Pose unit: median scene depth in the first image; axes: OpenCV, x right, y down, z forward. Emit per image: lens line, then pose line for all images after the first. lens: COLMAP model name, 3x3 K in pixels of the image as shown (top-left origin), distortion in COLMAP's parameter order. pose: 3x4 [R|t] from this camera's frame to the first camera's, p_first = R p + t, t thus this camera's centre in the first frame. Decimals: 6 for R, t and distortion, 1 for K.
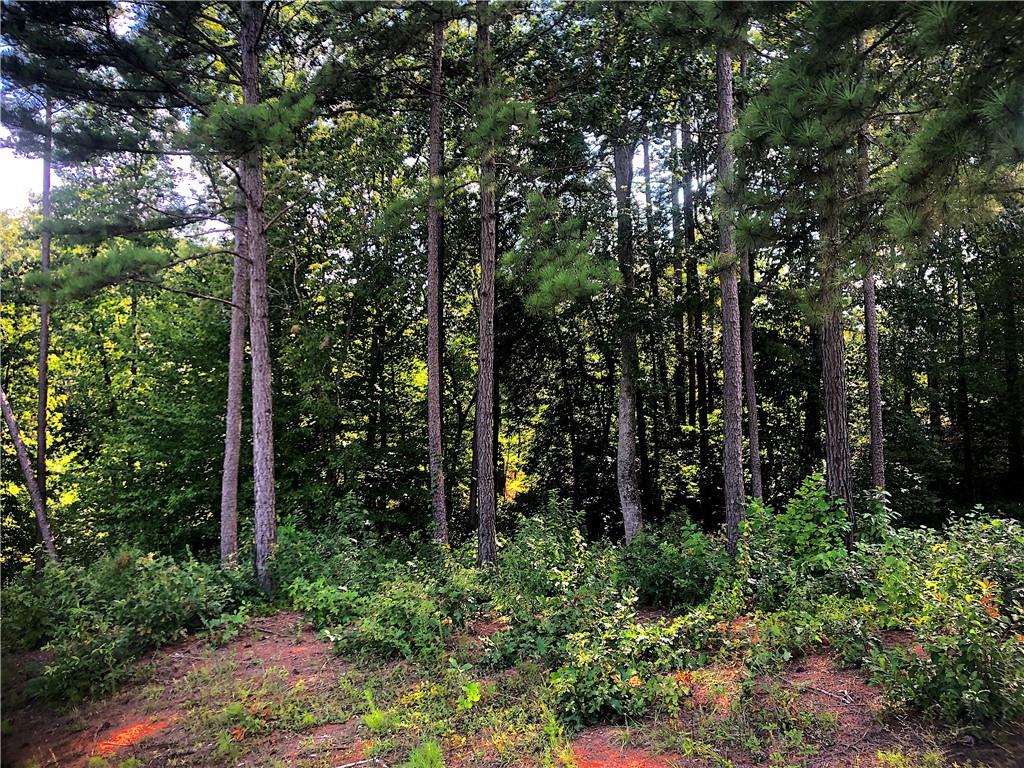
lens RADIAL K [[883.9, 0, 516.9], [0, 883.9, 385.2], [0, 0, 1]] dist [0.109530, -0.087248]
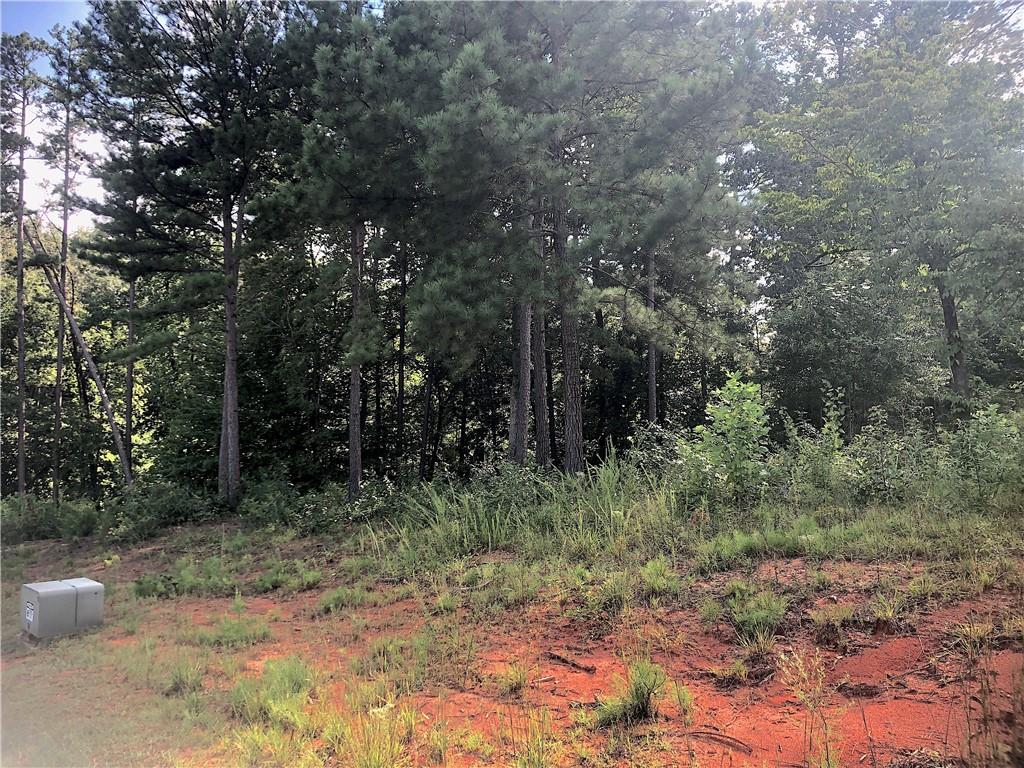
lens RADIAL K [[883.9, 0, 509.1], [0, 883.9, 384.8], [0, 0, 1]] dist [0.109530, -0.087248]
pose [[0.995622, 0.013768, -0.092449, 0.173662], [-0.012351, 0.999798, 0.015885, -0.023220], [0.092649, -0.014674, 0.995591, -0.302497]]
